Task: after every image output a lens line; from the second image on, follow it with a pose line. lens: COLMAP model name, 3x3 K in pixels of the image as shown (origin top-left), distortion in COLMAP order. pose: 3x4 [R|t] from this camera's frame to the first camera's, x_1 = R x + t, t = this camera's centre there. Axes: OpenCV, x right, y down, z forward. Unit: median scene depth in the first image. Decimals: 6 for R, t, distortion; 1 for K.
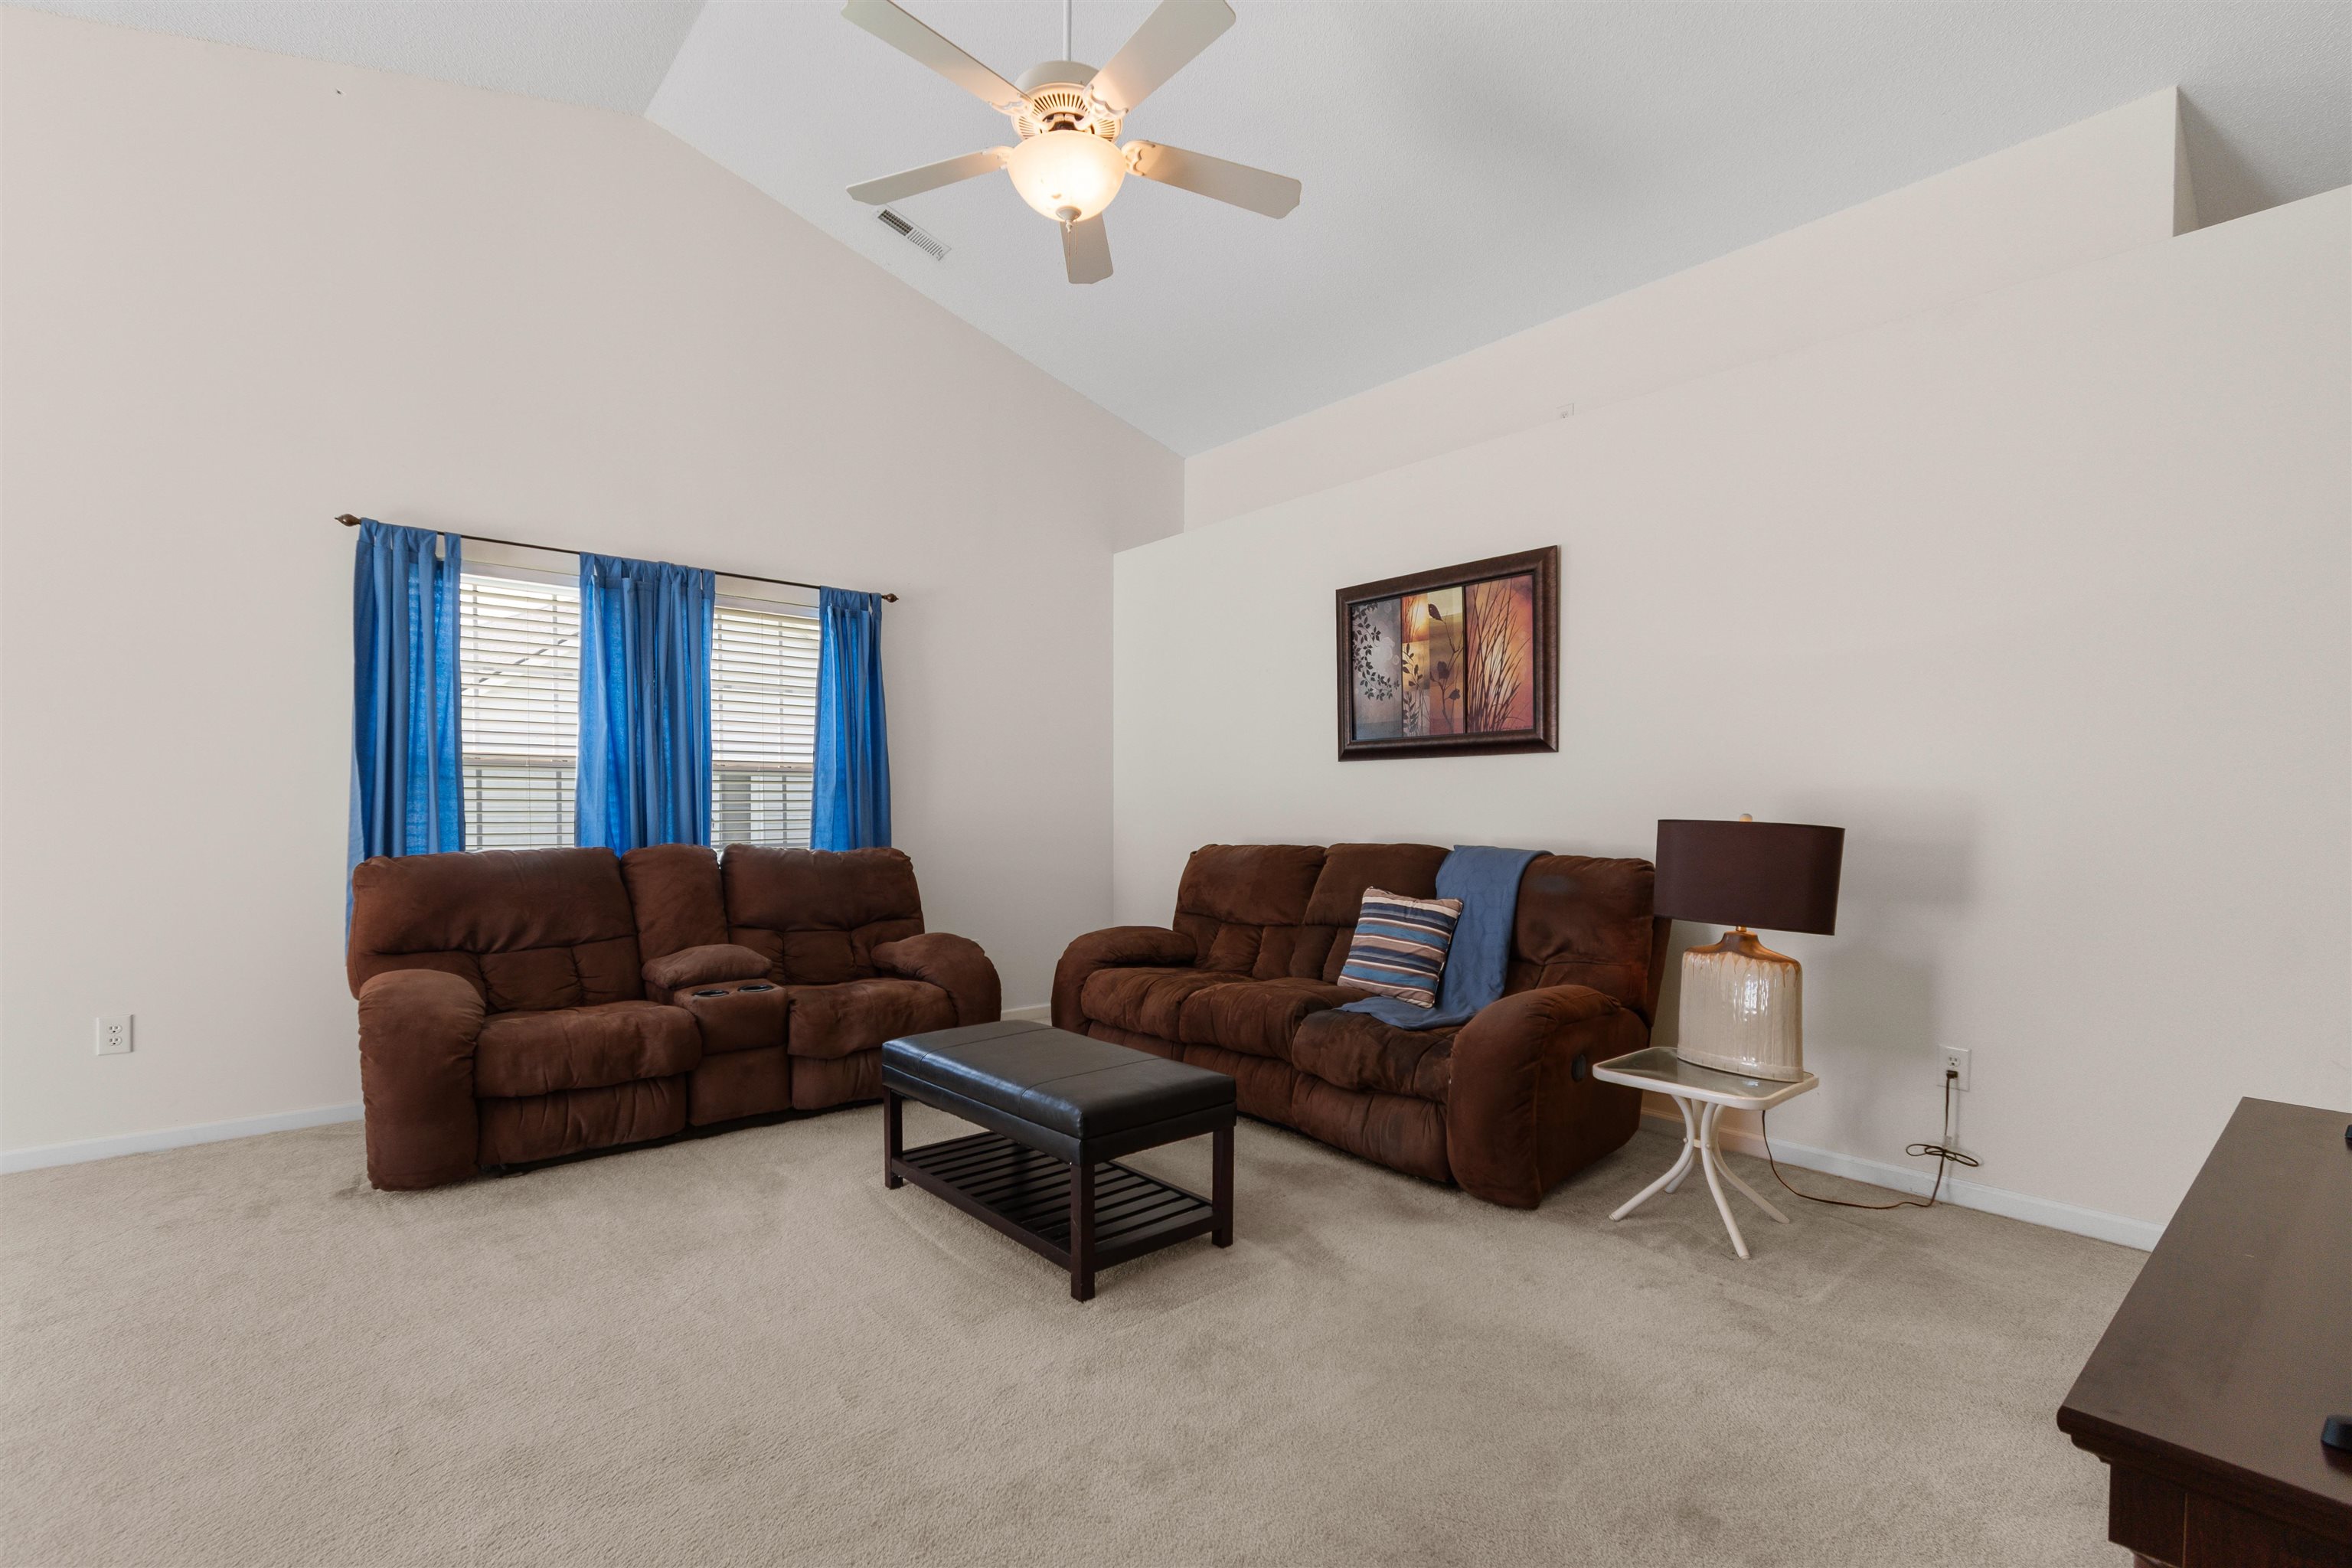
lens RADIAL K [[1047.8, 0, 1173.8], [0, 1047.8, 833.7], [0, 0, 1]] dist [0.003838, 0.000053]
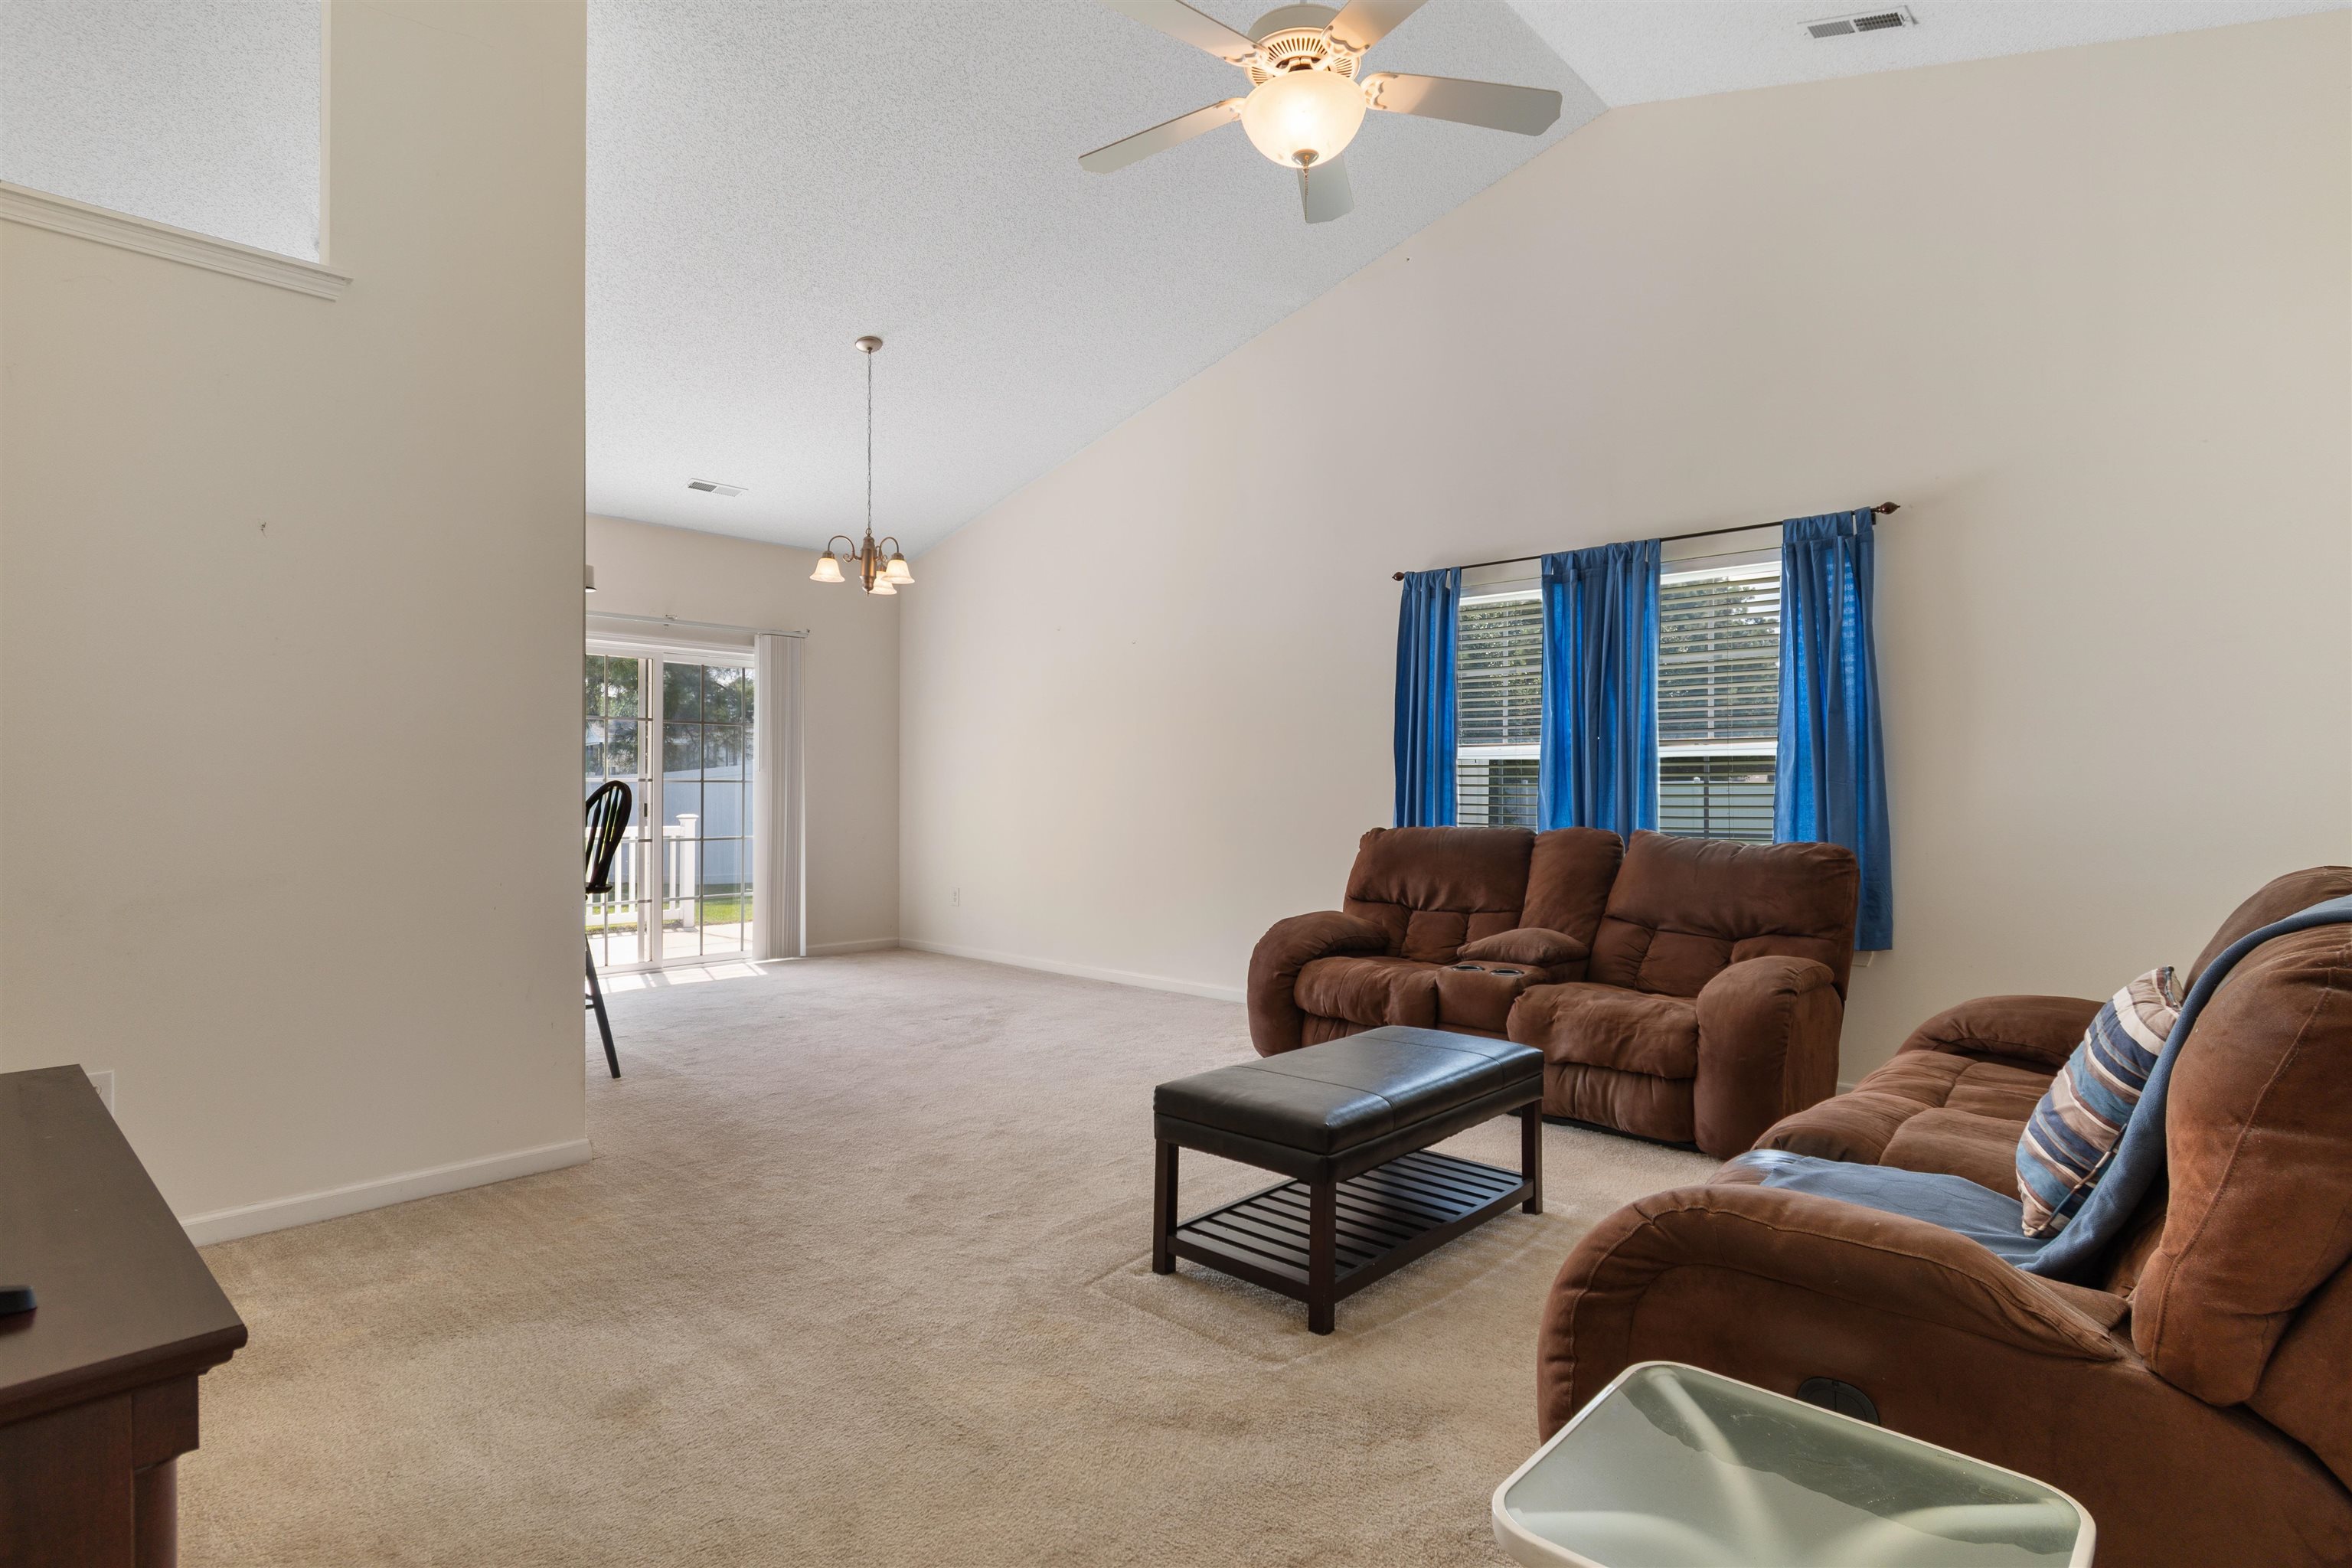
lens RADIAL K [[1171.8, 0, 1180.4], [0, 1171.8, 784.5], [0, 0, 1]] dist [0.005610, -0.002522]
pose [[0.115284, -0.008659, -0.993295, 1.251703], [-0.030509, 0.999459, -0.012254, -0.013199], [0.992864, 0.031718, 0.114957, 1.056587]]
